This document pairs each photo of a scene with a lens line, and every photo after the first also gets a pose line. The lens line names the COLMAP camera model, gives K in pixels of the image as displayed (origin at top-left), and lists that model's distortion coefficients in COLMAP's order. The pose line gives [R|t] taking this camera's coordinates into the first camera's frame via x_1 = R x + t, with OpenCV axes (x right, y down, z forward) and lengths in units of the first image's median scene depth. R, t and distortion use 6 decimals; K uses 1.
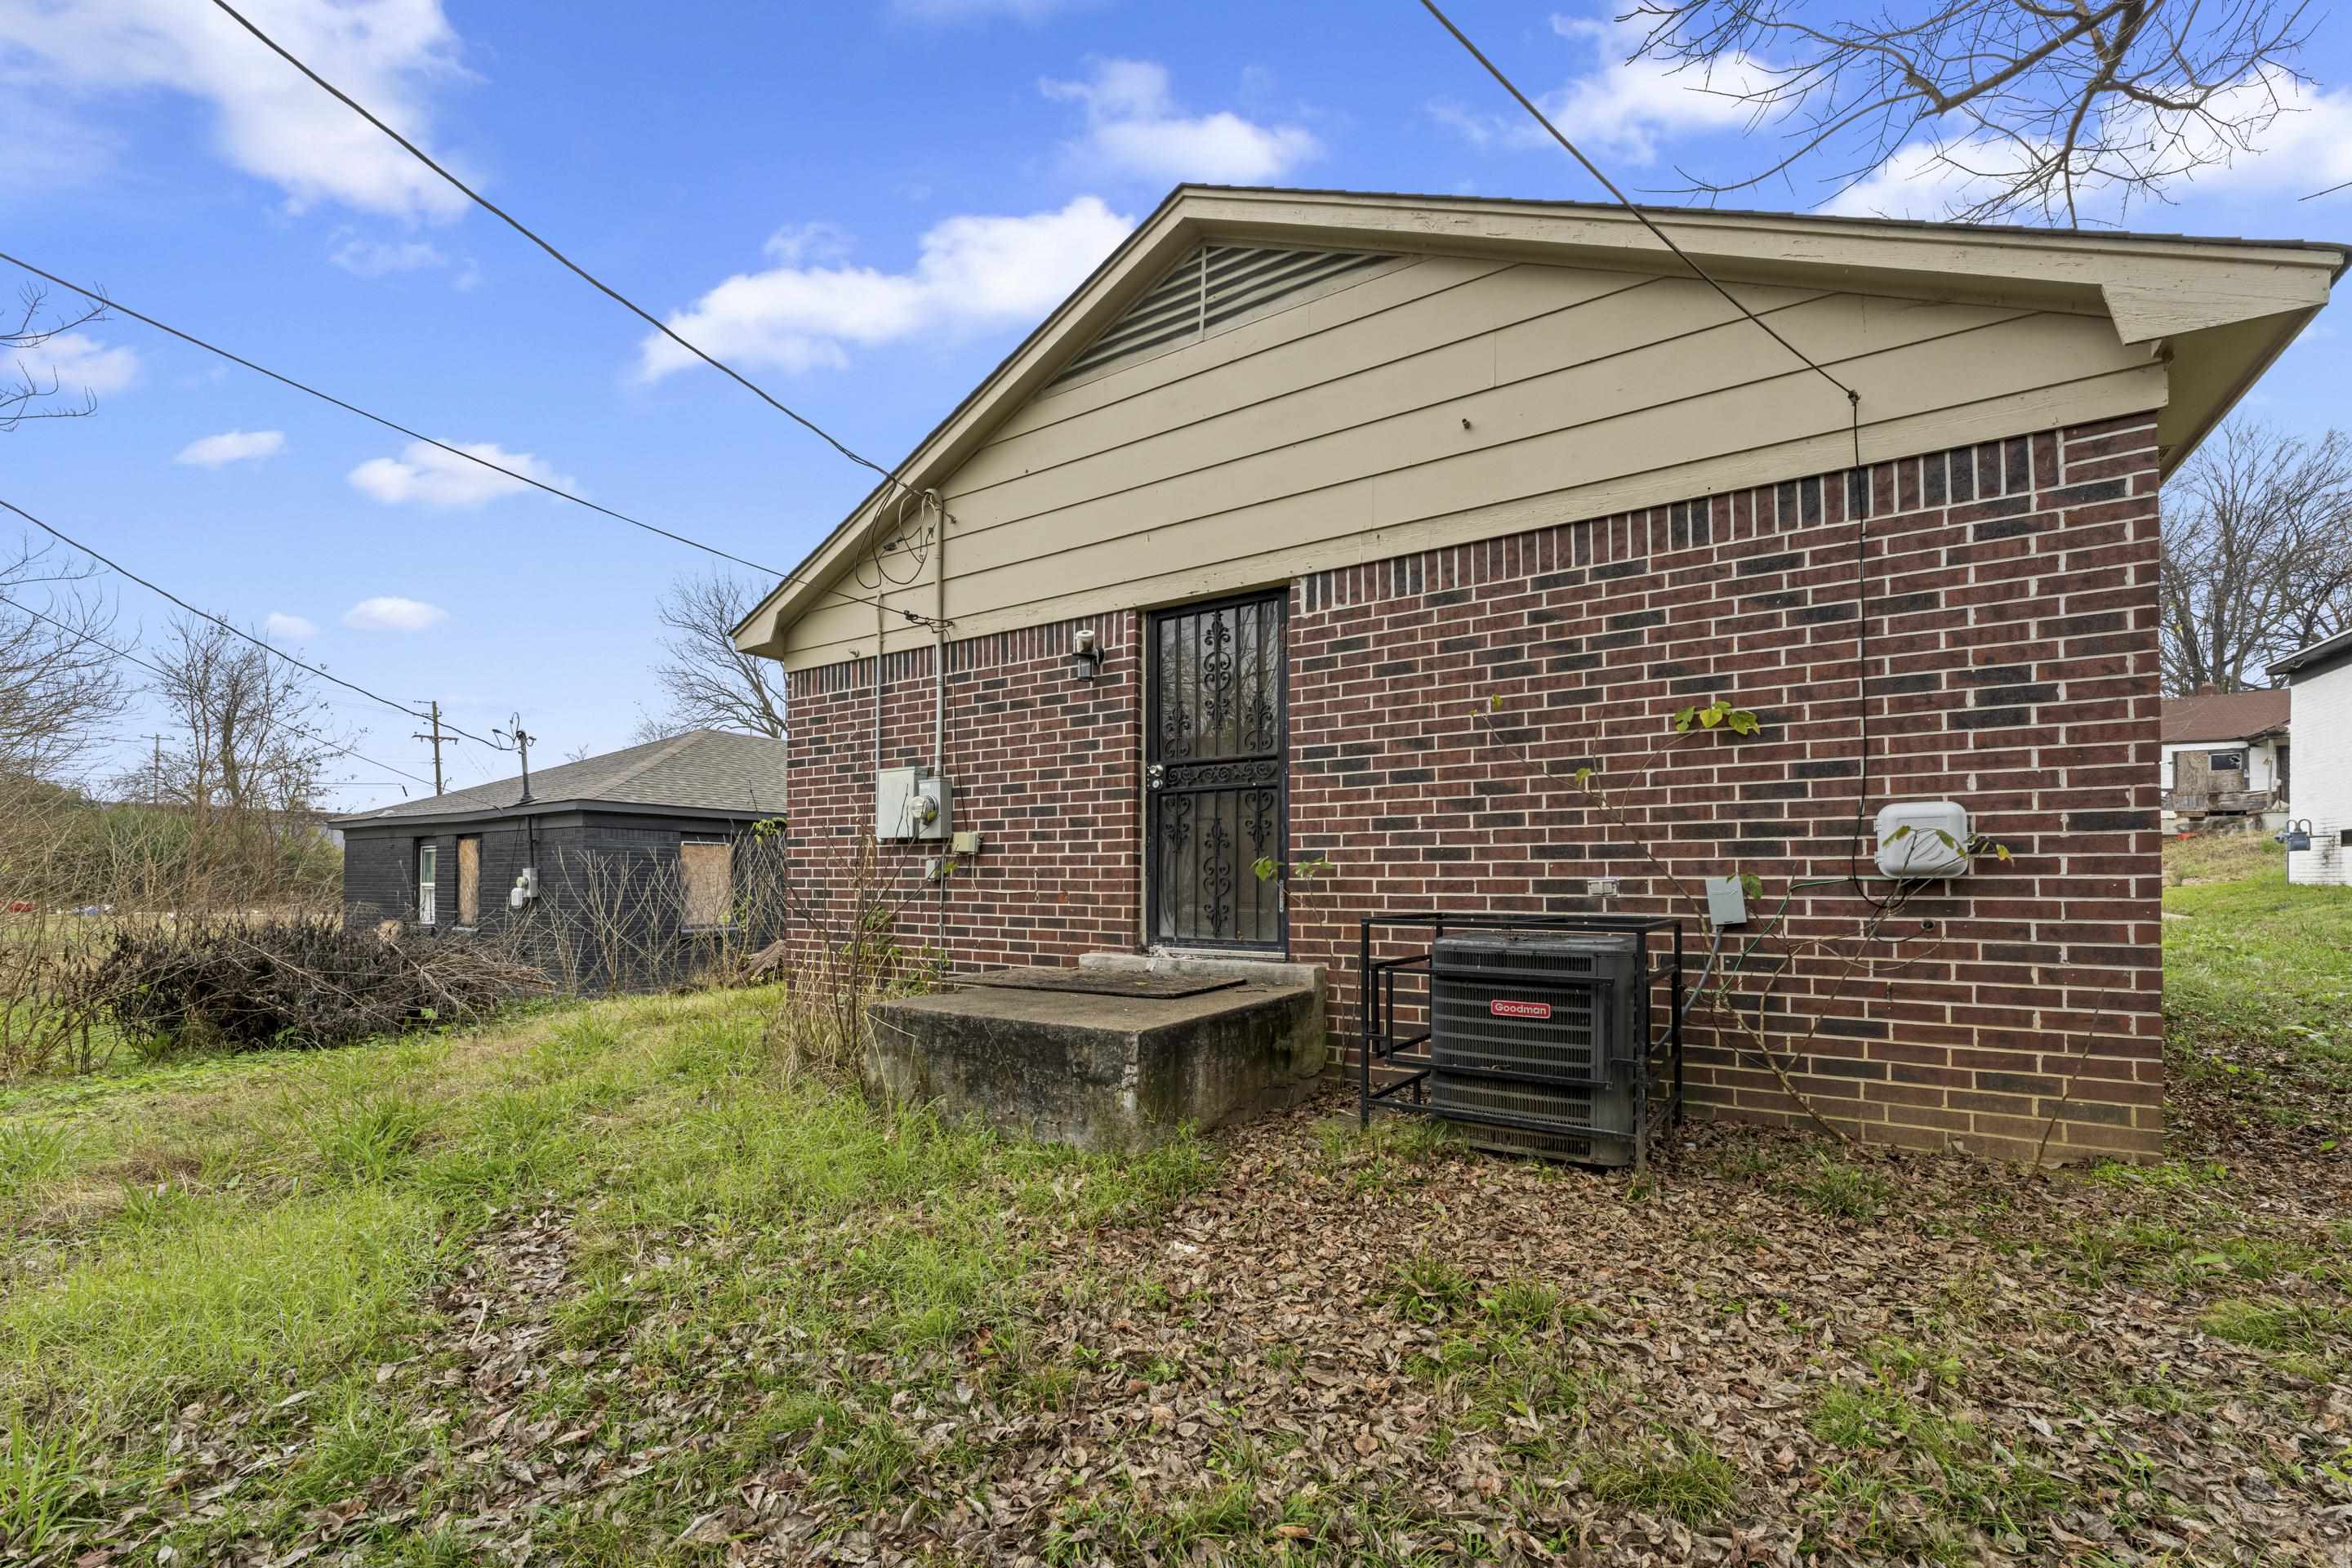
lens RADIAL K [[1083.3, 0, 1174.8], [0, 1083.3, 851.7], [0, 0, 1]] dist [0.001074, 0.000077]
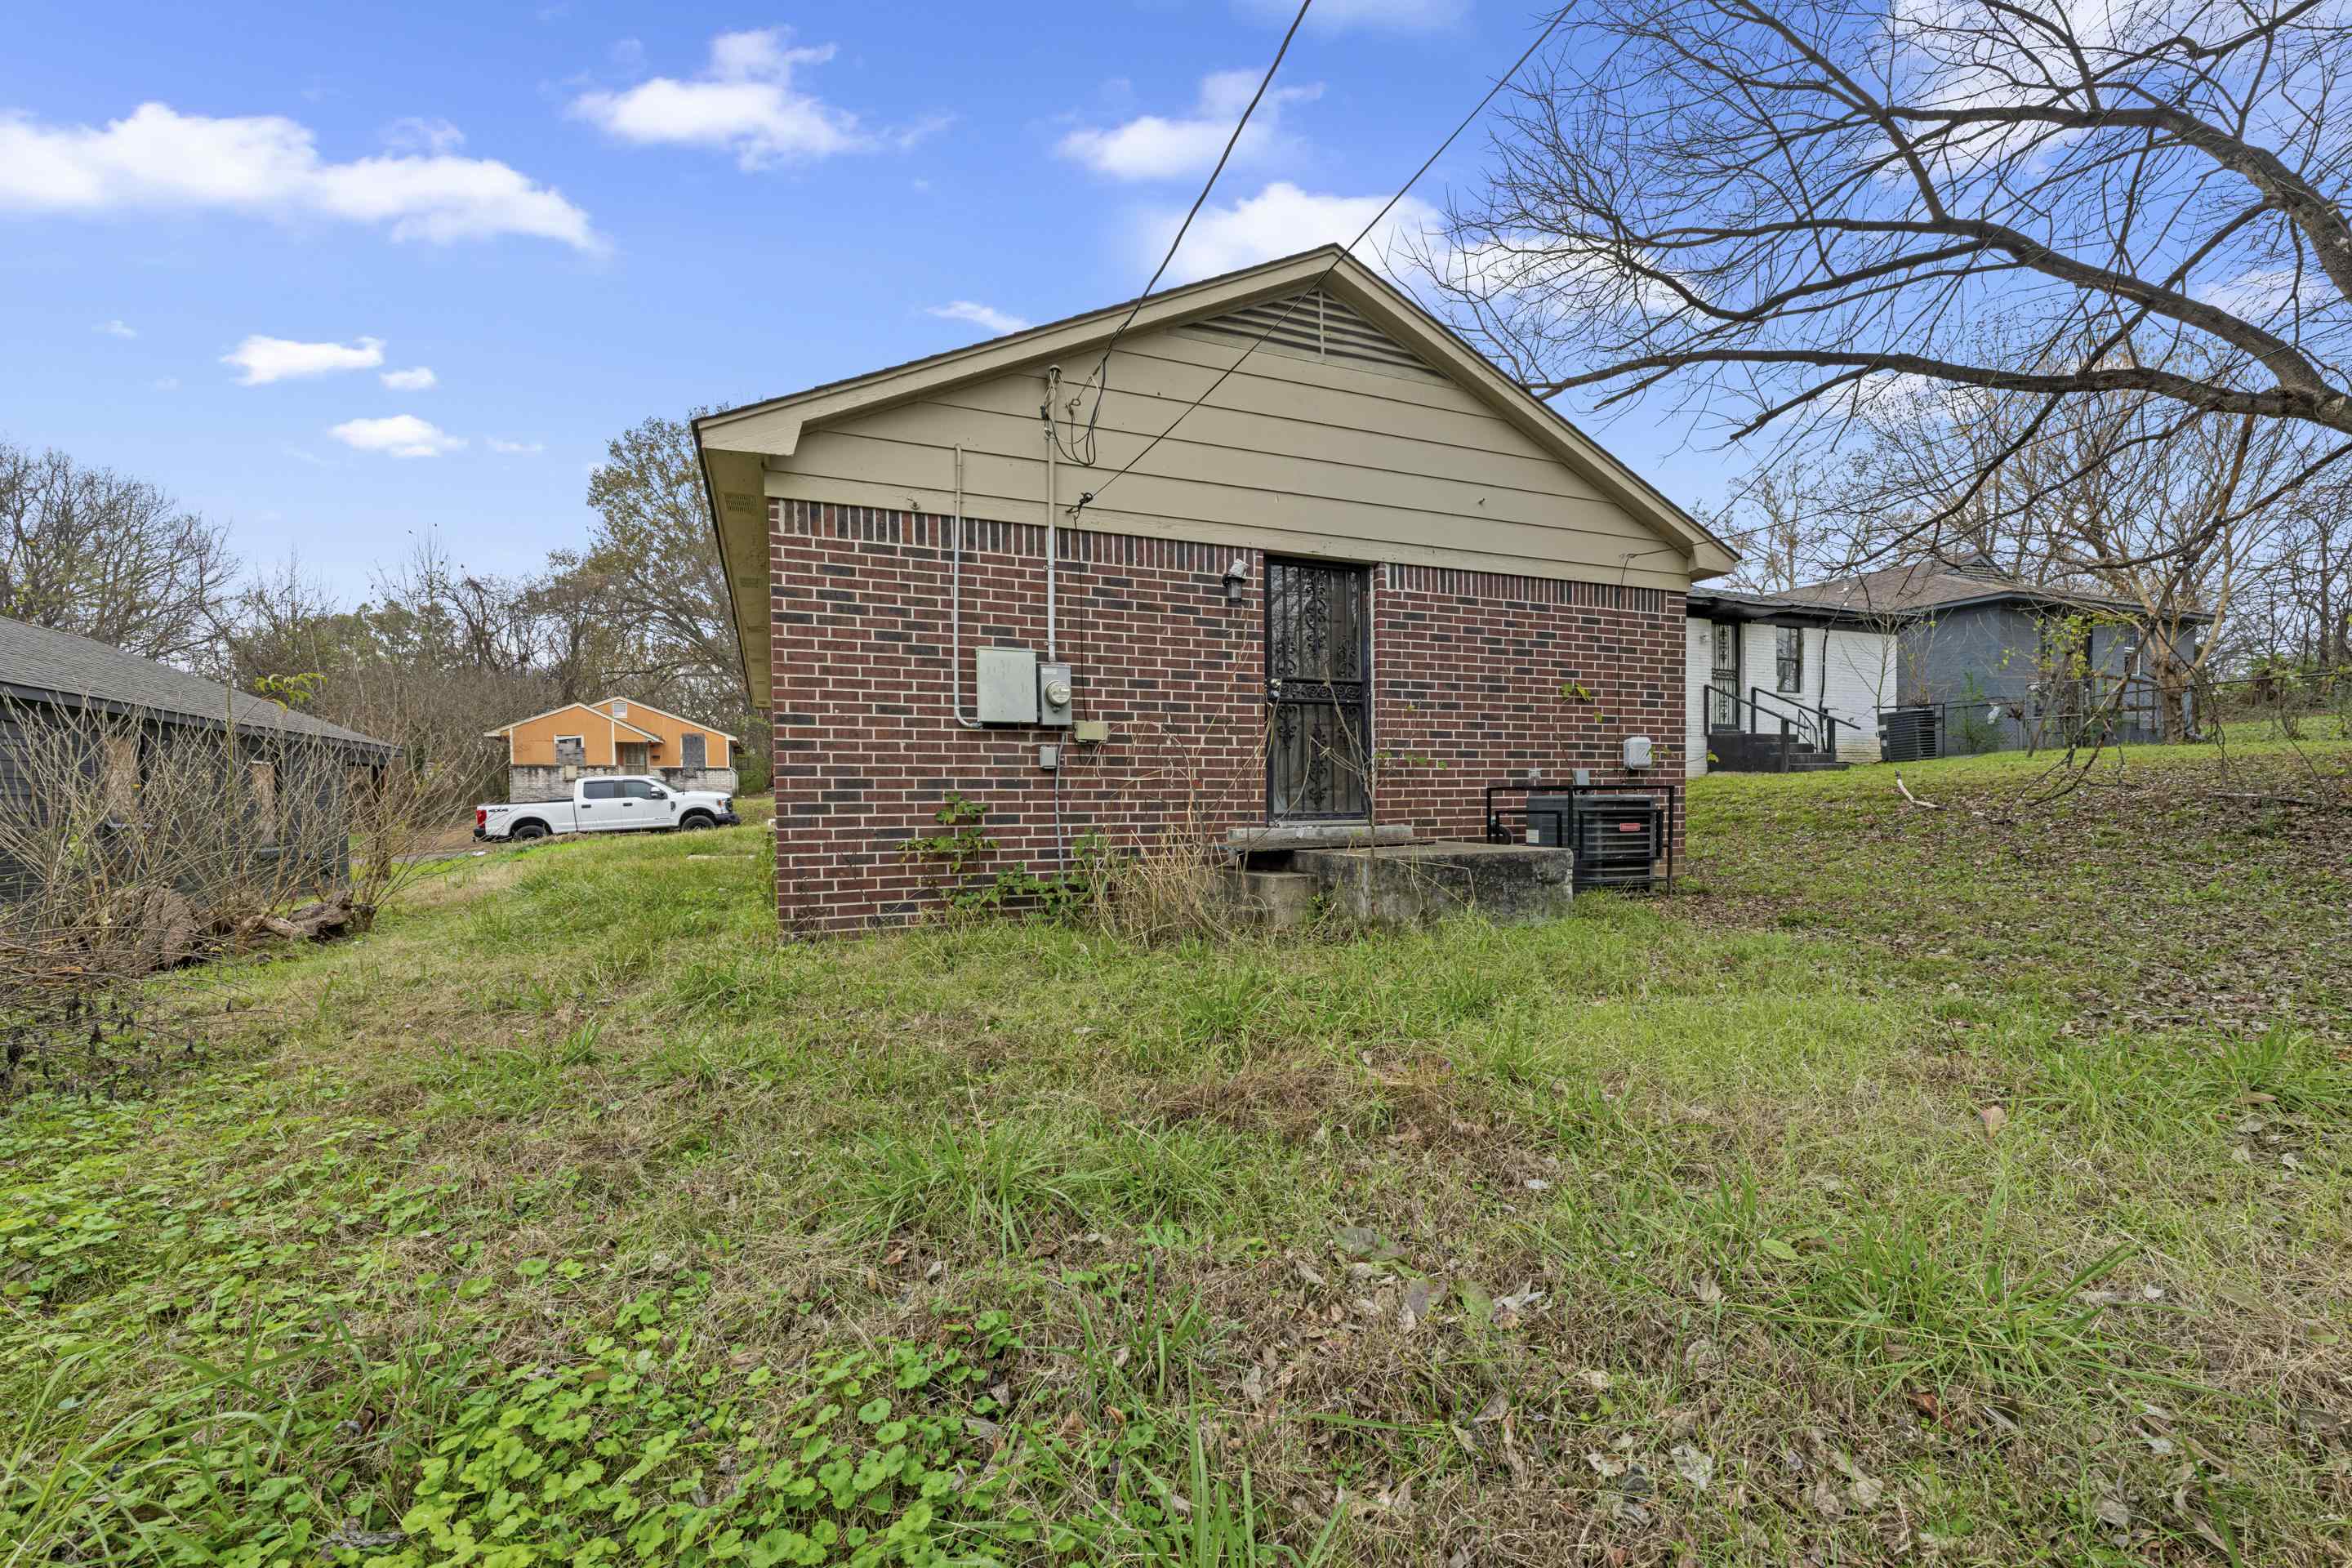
lens RADIAL K [[944.7, 0, 1171.7], [0, 944.7, 836.0], [0, 0, 1]] dist [-0.000750, -0.000085]
pose [[0.510467, -0.027809, 0.859448, -1.025348], [-0.004062, 0.999388, 0.034750, 0.065738], [-0.859888, -0.021229, 0.510041, 0.527133]]
